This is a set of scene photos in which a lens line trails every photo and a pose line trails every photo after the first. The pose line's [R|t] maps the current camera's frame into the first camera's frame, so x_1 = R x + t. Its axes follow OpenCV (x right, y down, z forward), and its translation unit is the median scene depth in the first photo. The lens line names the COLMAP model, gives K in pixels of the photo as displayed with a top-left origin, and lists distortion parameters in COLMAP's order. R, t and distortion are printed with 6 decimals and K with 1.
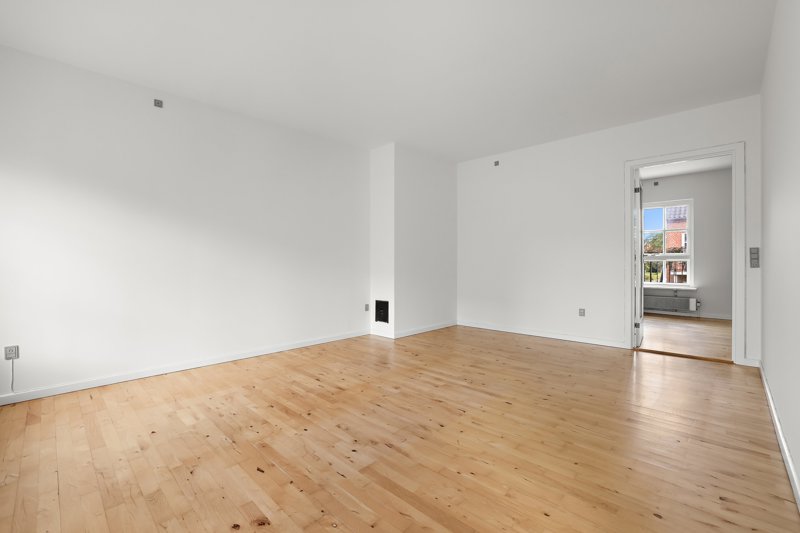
lens RADIAL K [[345.9, 0, 400.0], [0, 345.9, 266.5], [0, 0, 1]] dist [-0.001720, 0.000092]
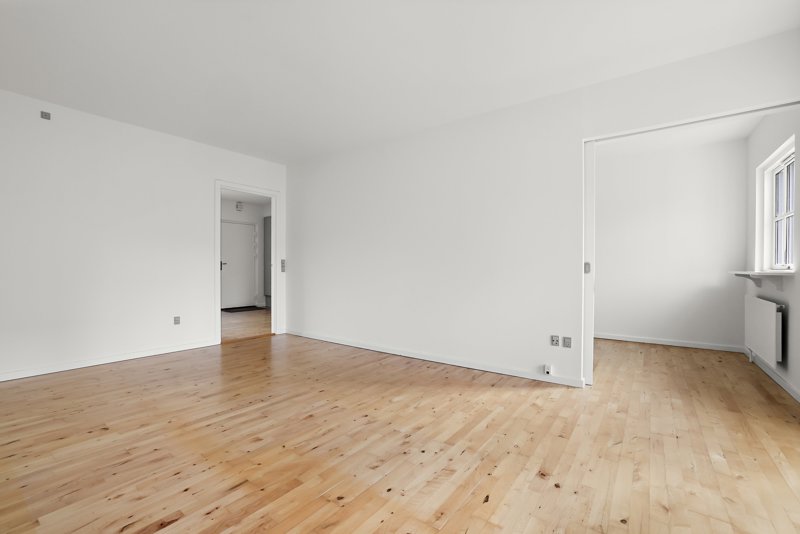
lens RADIAL K [[345.9, 0, 400.0], [0, 345.9, 267.0], [0, 0, 1]] dist [-0.001720, 0.000092]
pose [[-0.130498, 0.016494, 0.991311, -0.785759], [0.001307, 0.999864, -0.016464, 0.009351], [-0.991448, -0.000853, -0.130502, 0.834472]]
